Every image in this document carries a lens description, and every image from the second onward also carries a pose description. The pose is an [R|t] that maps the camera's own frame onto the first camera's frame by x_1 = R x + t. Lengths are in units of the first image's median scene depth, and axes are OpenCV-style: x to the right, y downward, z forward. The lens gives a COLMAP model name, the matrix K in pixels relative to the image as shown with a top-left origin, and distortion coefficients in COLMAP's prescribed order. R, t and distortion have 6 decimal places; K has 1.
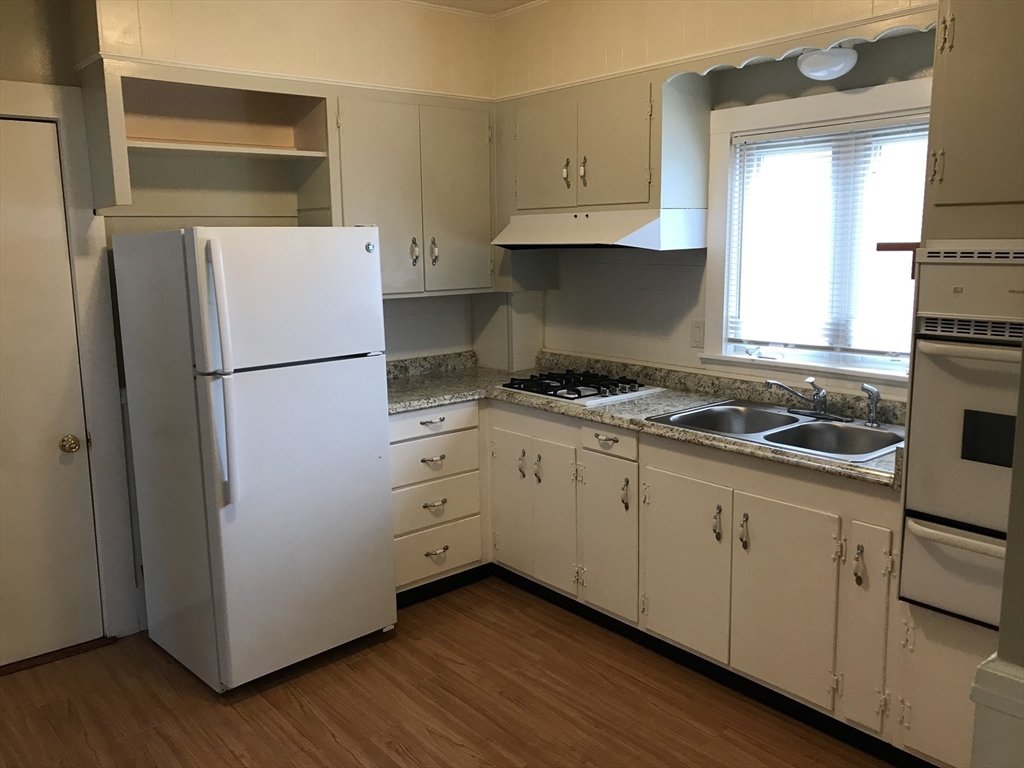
lens RADIAL K [[843.9, 0, 512.8], [0, 843.9, 376.9], [0, 0, 1]] dist [0.069903, -0.088586]
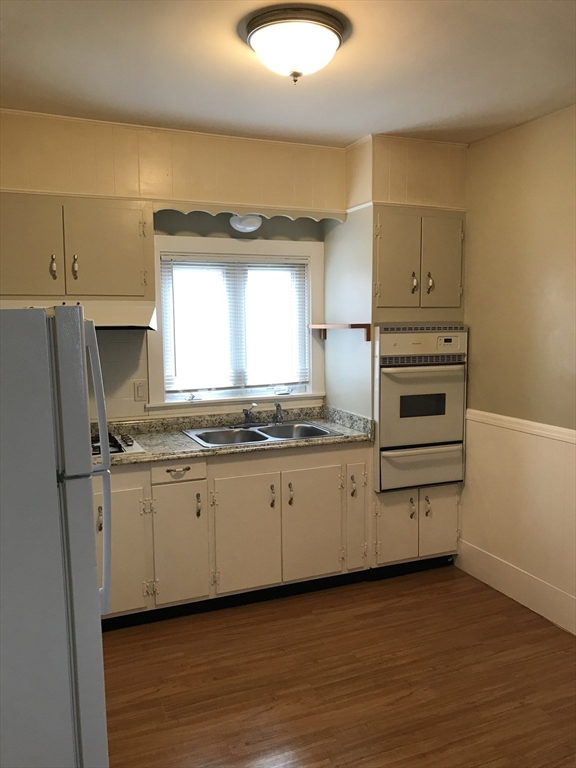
lens RADIAL K [[632.9, 0, 288.0], [0, 632.9, 384.0], [0, 0, 1]] dist [0.069903, -0.088586]
pose [[0.300799, -0.092151, 0.949225, -0.800482], [0.161468, 0.985872, 0.044541, -0.080268], [-0.939919, 0.139871, 0.311429, 0.516060]]
